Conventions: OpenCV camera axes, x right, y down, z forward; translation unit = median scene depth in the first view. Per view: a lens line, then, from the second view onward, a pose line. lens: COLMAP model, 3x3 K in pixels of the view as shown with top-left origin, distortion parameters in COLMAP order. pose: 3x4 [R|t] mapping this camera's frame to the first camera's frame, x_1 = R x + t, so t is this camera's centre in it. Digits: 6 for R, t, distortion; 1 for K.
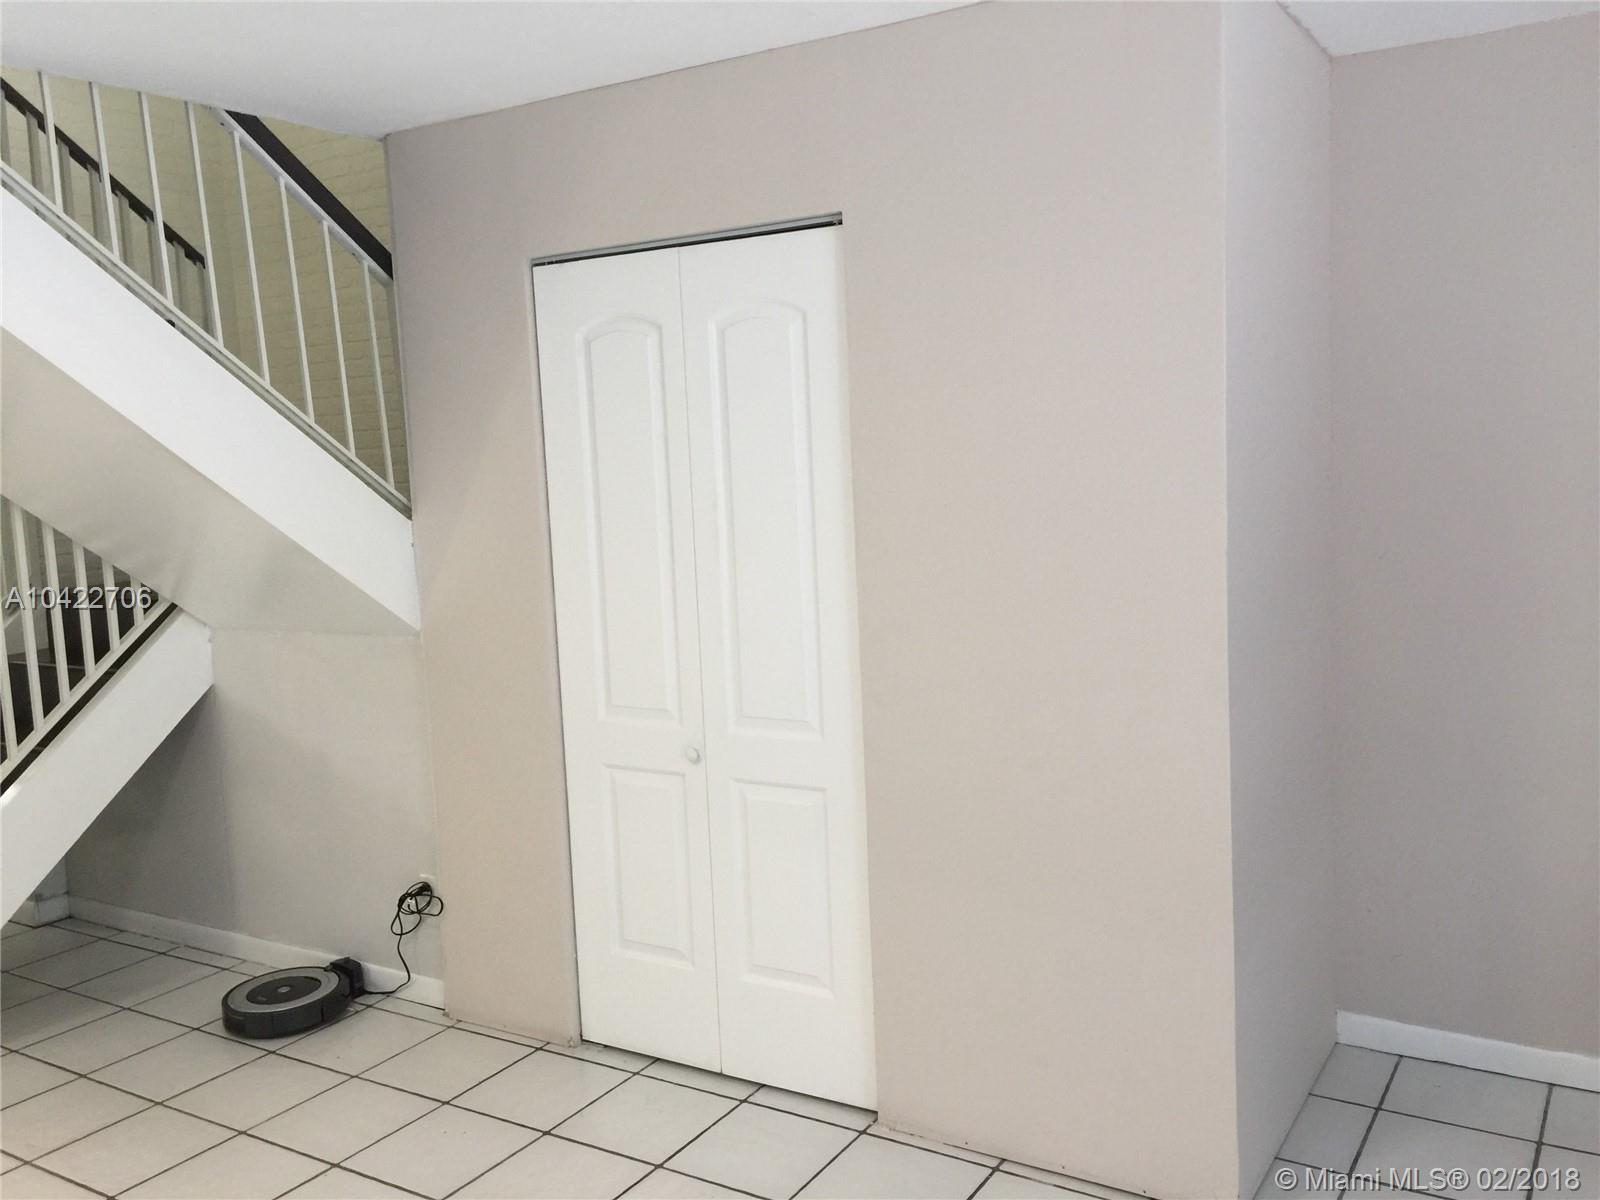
lens RADIAL K [[1388.5, 0, 800.0], [0, 1388.5, 600.0], [0, 0, 1]] dist [0.030491, -0.004105]
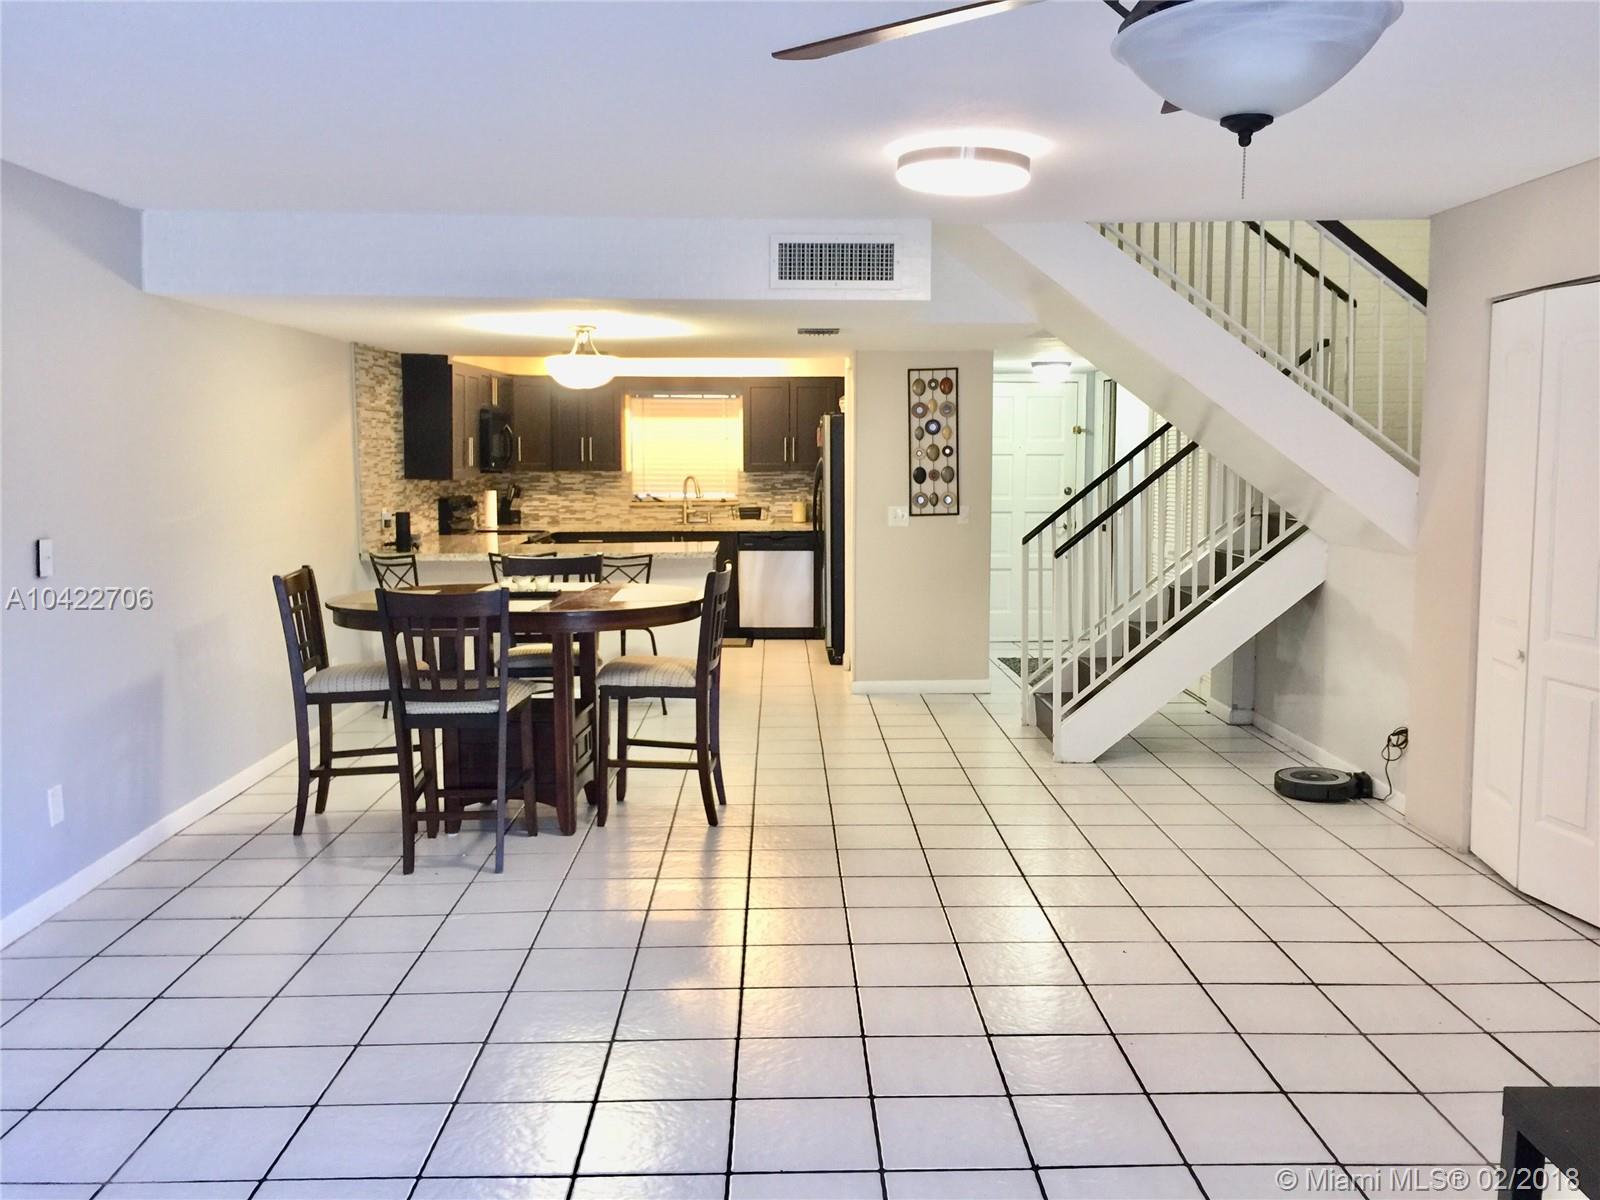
lens RADIAL K [[1388.5, 0, 800.0], [0, 1388.5, 600.0], [0, 0, 1]] dist [0.030491, -0.004105]
pose [[0.542779, 0.131109, -0.829579, 0.579199], [-0.103496, 0.990653, 0.088850, 0.007543], [0.833474, 0.037632, 0.551275, -0.332876]]
